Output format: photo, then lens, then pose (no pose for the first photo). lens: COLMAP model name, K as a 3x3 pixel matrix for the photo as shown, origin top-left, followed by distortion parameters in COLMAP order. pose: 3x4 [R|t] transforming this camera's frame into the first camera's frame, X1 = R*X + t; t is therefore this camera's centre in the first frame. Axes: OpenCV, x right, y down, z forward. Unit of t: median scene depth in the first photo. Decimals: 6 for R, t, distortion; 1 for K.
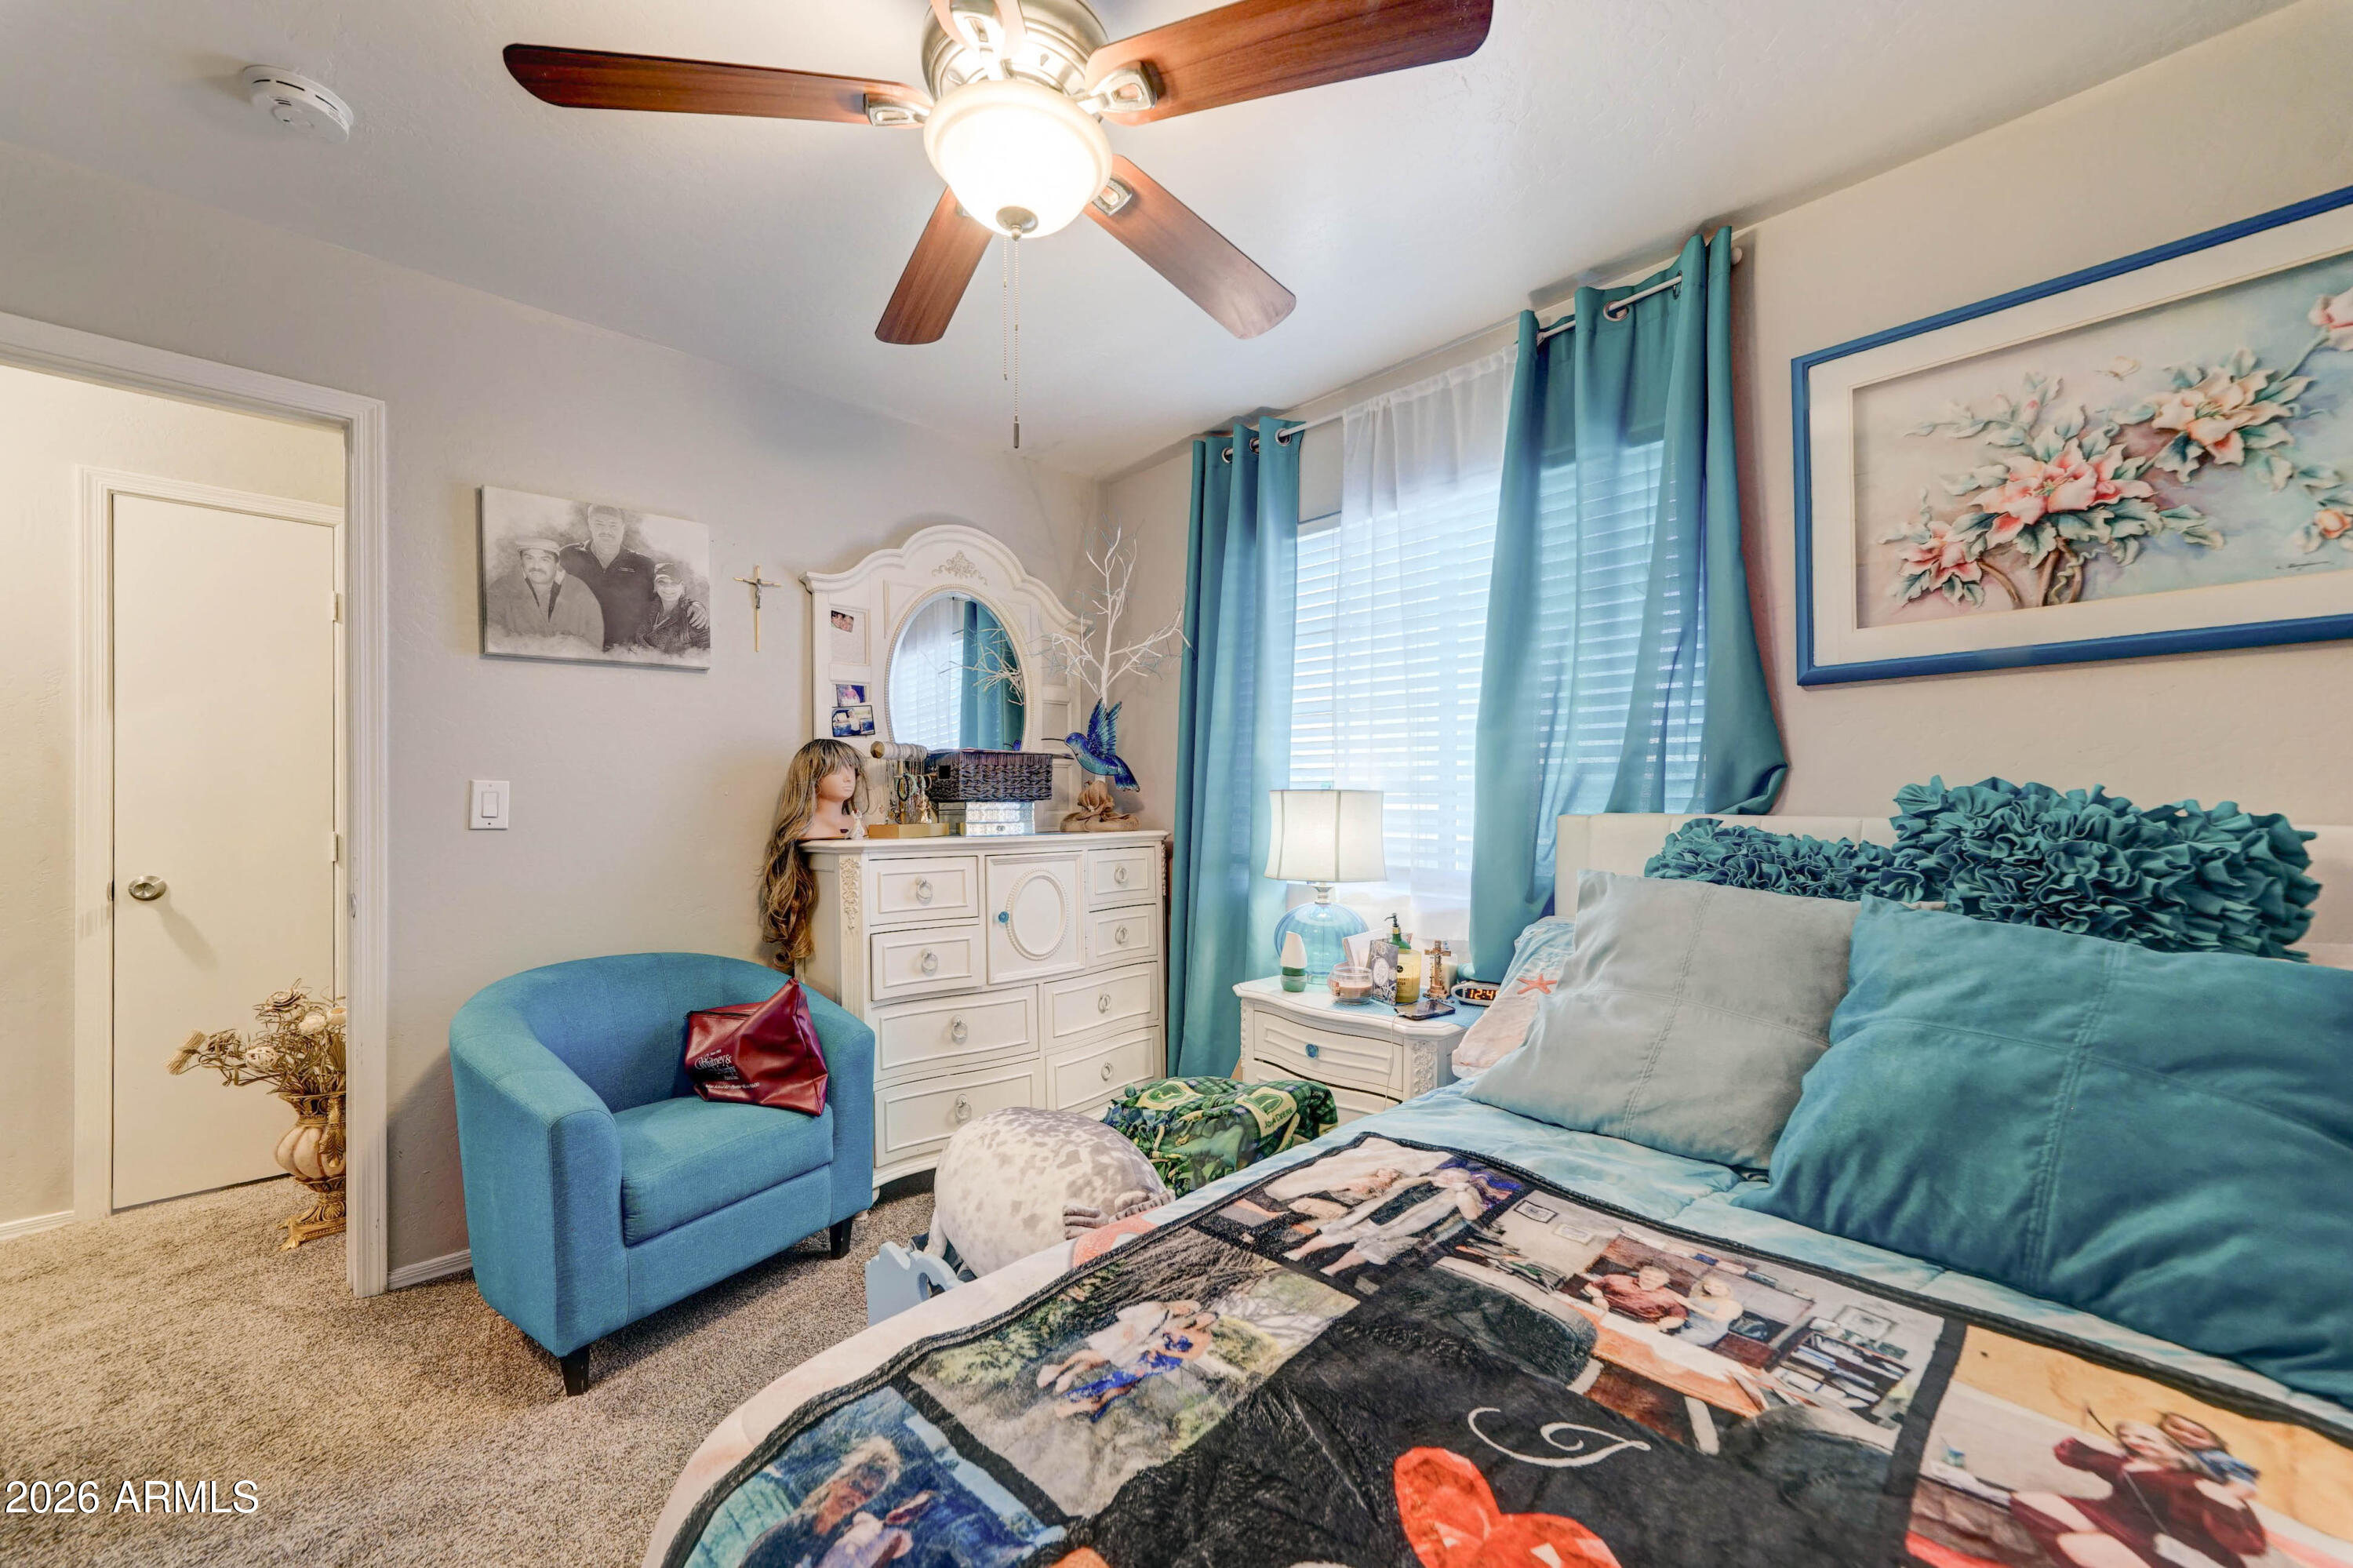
lens RADIAL K [[914.7, 0, 1176.5], [0, 914.7, 784.0], [0, 0, 1]] dist [0.000663, 0.000004]
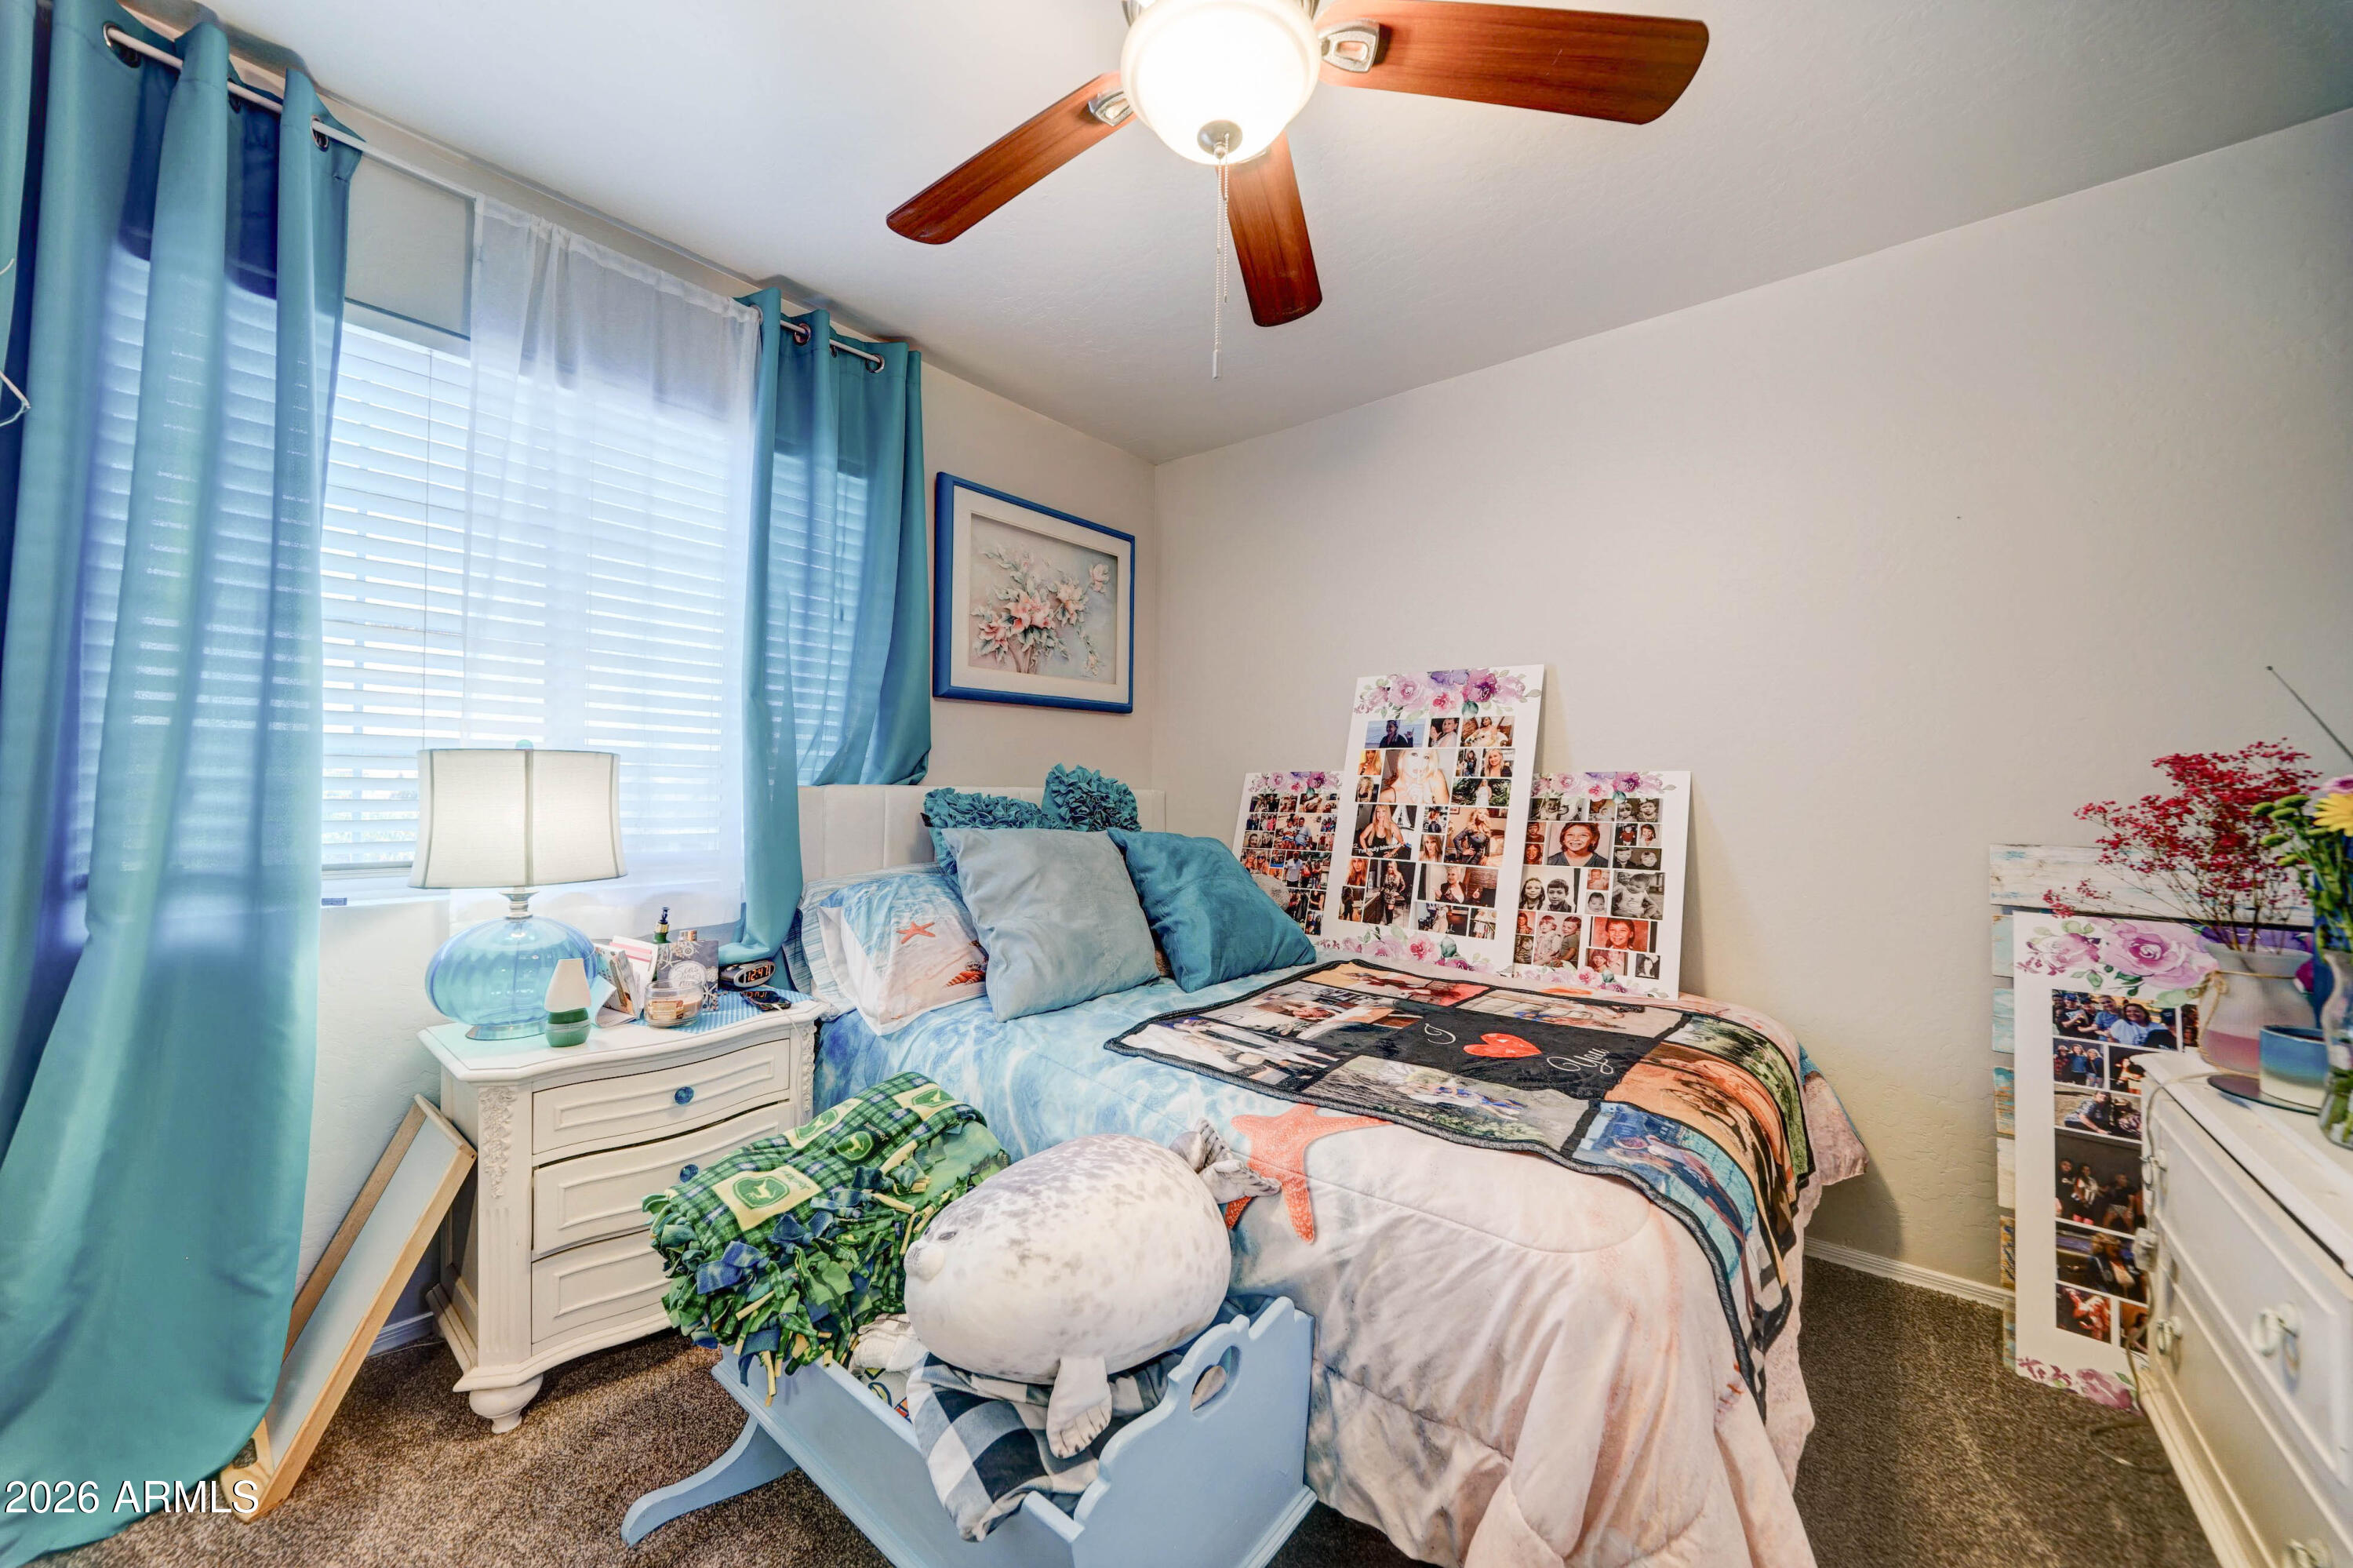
lens RADIAL K [[839.8, 0, 1176.5], [0, 839.8, 784.0], [0, 0, 1]] dist [-0.023242, 0.000003]
pose [[-0.125071, 0.004910, 0.992136, -1.144682], [-0.022659, 0.999713, -0.007804, 0.052969], [-0.991889, -0.023457, -0.124924, 1.318972]]
